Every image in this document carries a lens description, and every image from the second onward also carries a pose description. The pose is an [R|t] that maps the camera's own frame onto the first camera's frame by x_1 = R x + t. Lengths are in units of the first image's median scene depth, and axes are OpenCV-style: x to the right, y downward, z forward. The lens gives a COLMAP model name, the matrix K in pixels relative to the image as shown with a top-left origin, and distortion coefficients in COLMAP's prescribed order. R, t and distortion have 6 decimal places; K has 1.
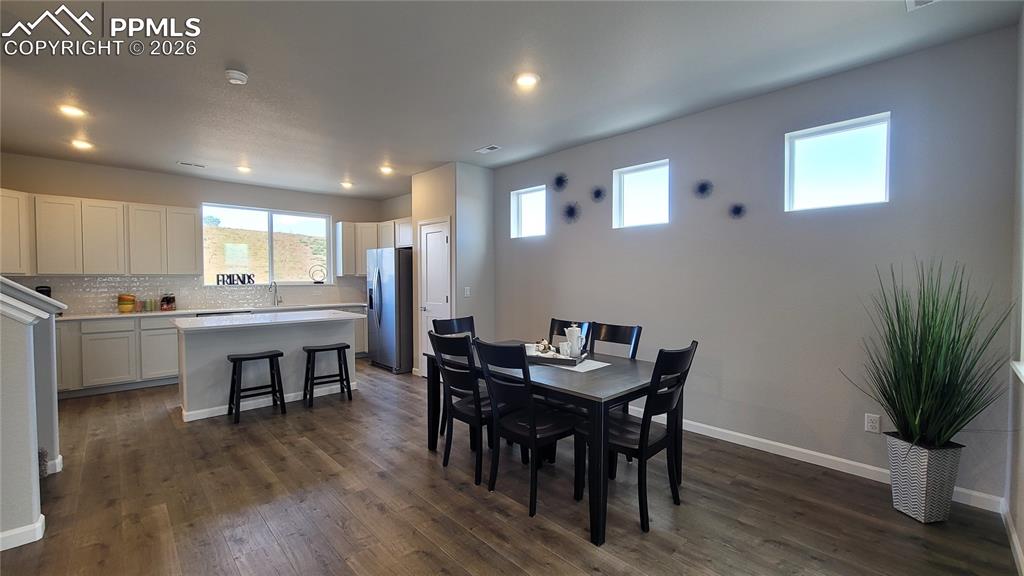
lens RADIAL K [[414.6, 0, 514.6], [0, 414.6, 294.6], [0, 0, 1]] dist [-0.001135, -0.000820]
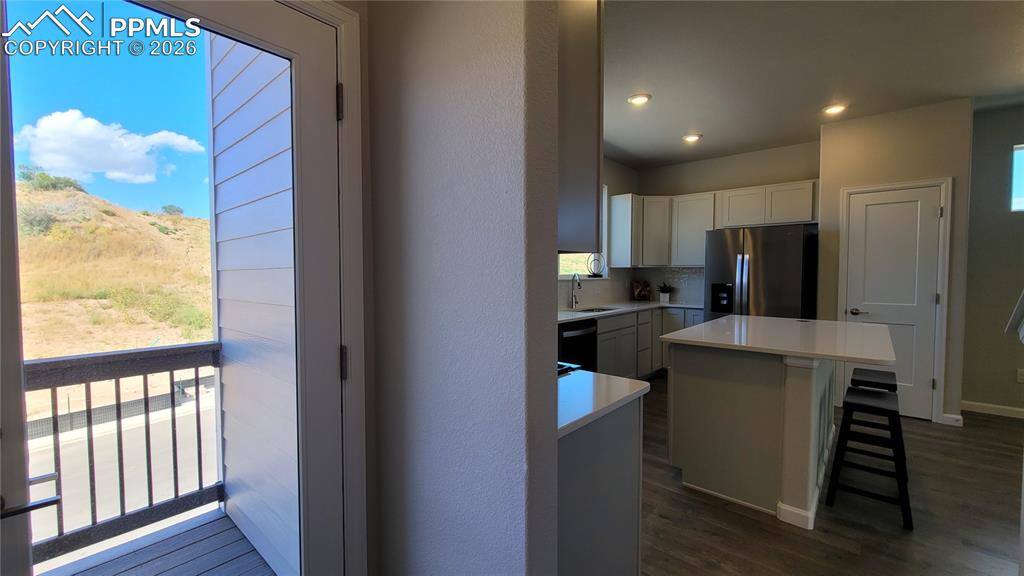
lens RADIAL K [[414.6, 0, 514.9], [0, 414.6, 289.1], [0, 0, 1]] dist [-0.001135, -0.000820]
pose [[0.995823, -0.006256, 0.091091, -0.795393], [0.006329, 0.999980, -0.000520, -0.006819], [-0.091086, 0.001094, 0.995842, 0.318630]]
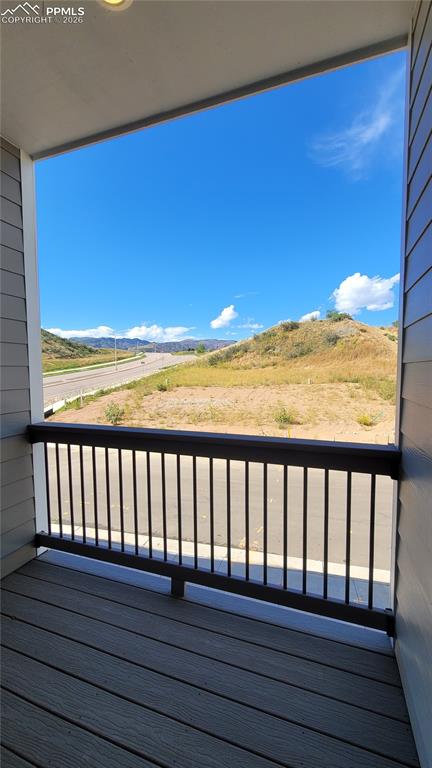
lens RADIAL K [[311.0, 0, 215.4], [0, 311.0, 386.4], [0, 0, 1]] dist [-0.001135, -0.000820]
pose [[0.430538, 0.051093, -0.901125, -0.875867], [-0.032306, 0.998629, 0.041186, -0.013493], [0.901994, 0.011380, 0.431599, 0.482597]]
